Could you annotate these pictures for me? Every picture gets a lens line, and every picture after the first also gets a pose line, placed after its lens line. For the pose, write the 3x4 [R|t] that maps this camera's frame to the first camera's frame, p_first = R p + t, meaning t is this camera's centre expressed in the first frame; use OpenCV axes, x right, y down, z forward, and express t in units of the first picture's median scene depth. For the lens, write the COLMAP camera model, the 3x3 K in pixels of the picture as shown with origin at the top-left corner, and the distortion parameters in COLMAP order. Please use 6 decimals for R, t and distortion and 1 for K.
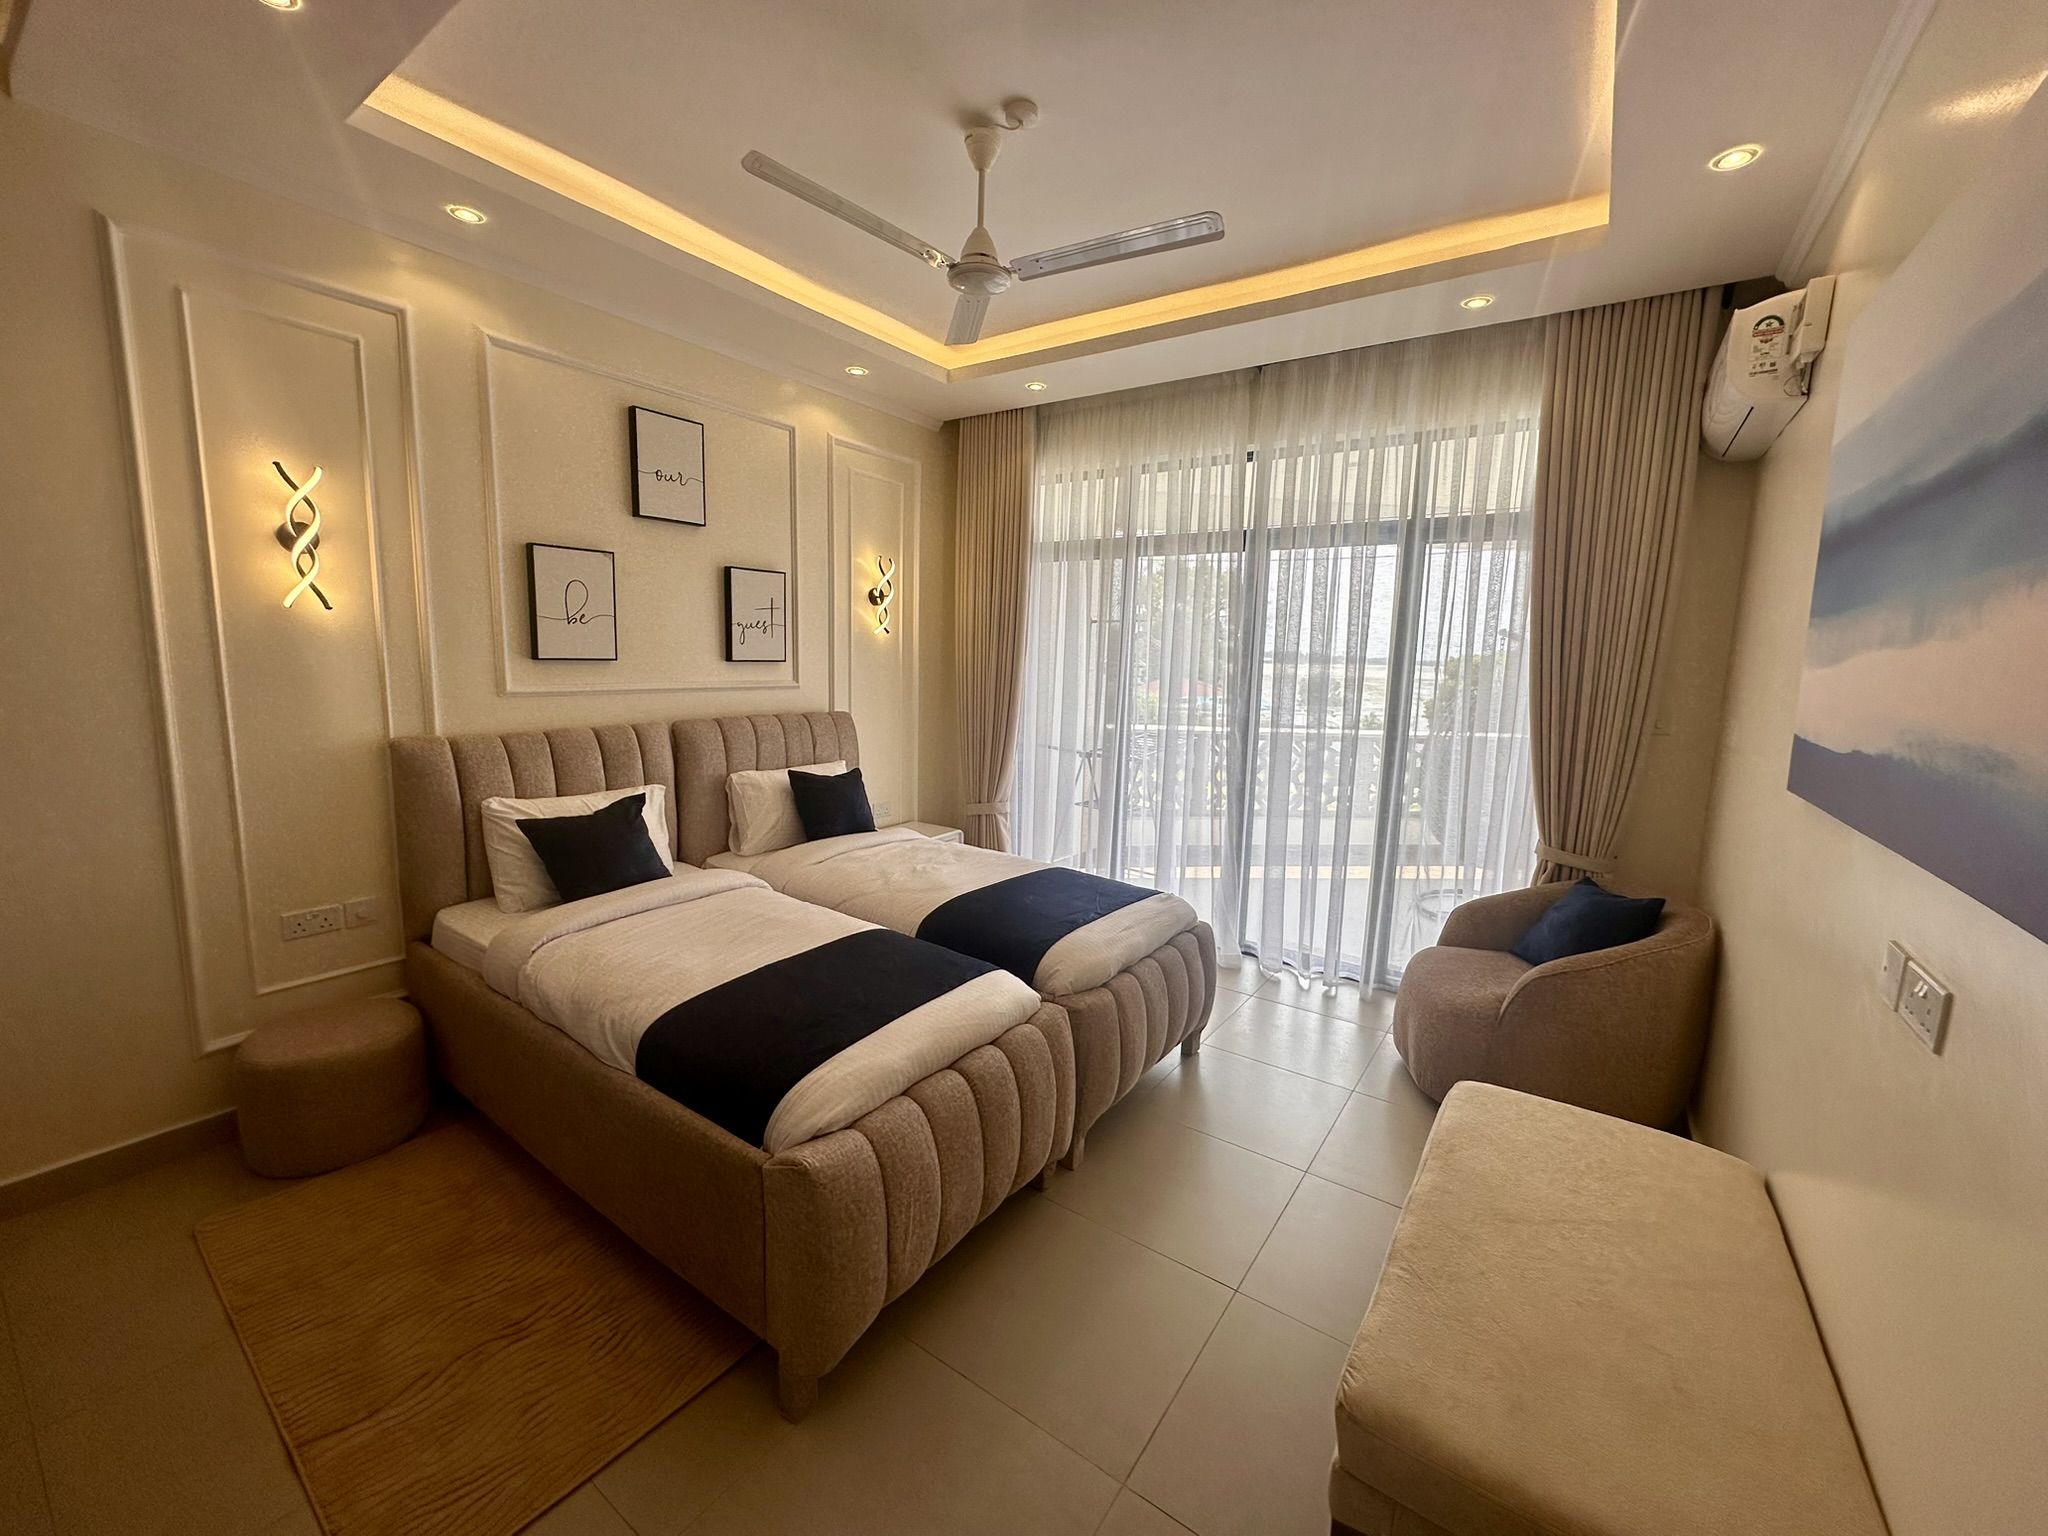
lens RADIAL K [[820.0, 0, 1024.0], [0, 820.0, 768.0], [0, 0, 1]] dist [-0.000957, -0.000098]
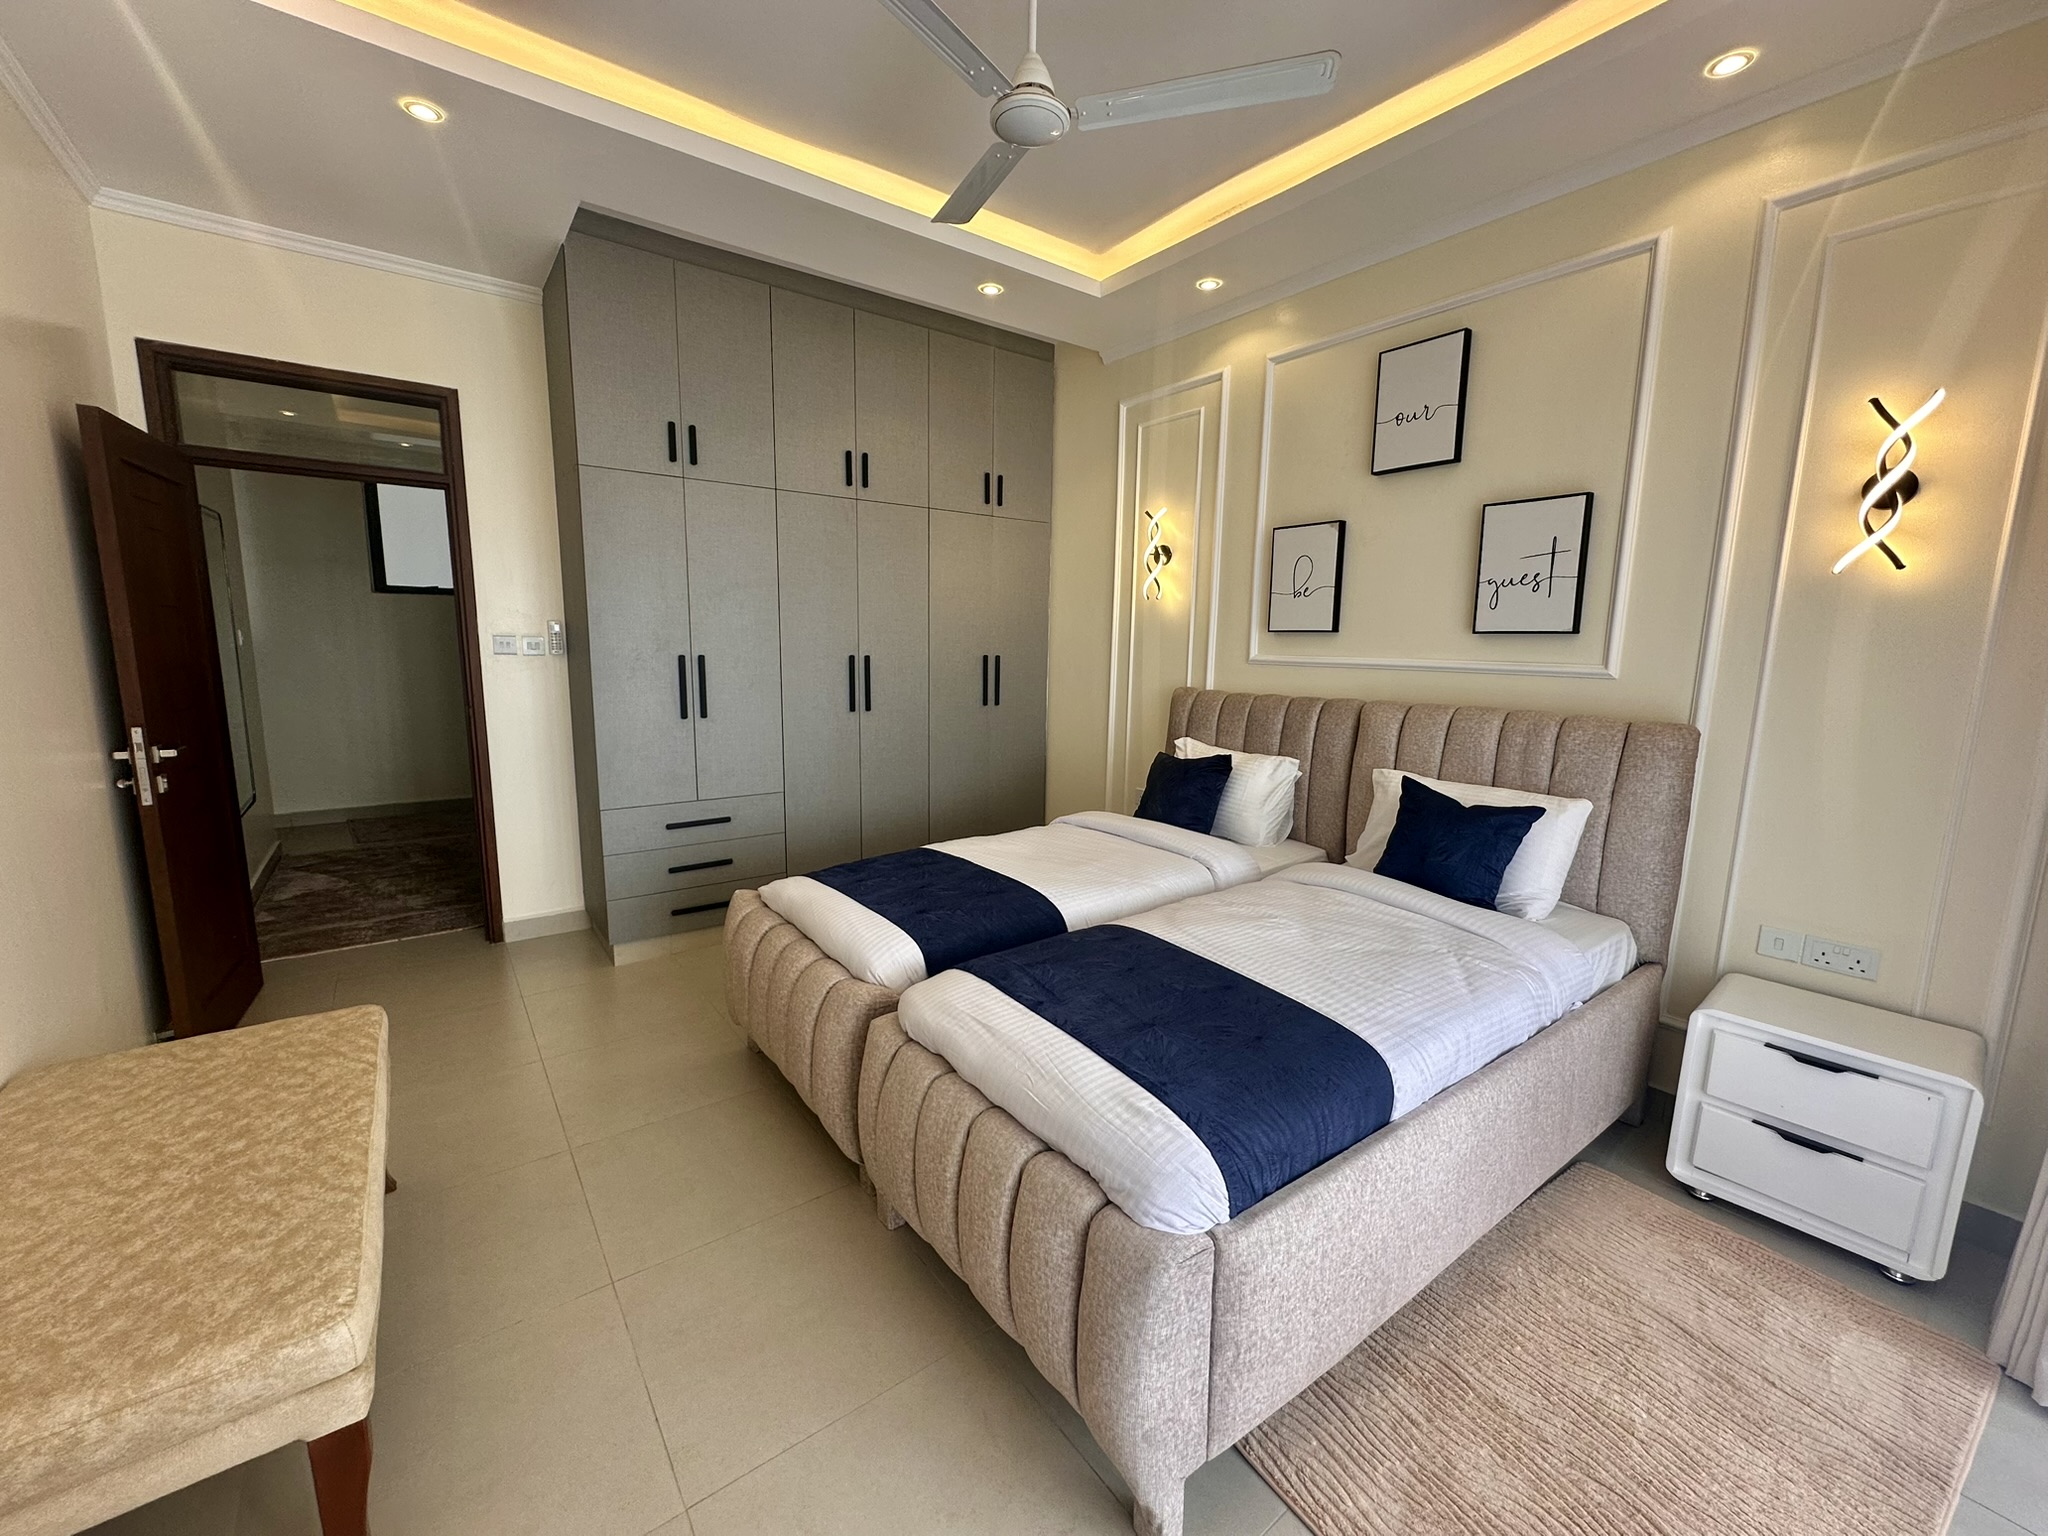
lens RADIAL K [[820.0, 0, 1024.0], [0, 820.0, 768.0], [0, 0, 1]] dist [-0.000957, -0.000098]
pose [[-0.313960, 0.122725, -0.941471, 0.545090], [-0.152340, 0.972251, 0.177539, -0.087954], [0.937135, 0.199164, -0.286552, 0.937723]]
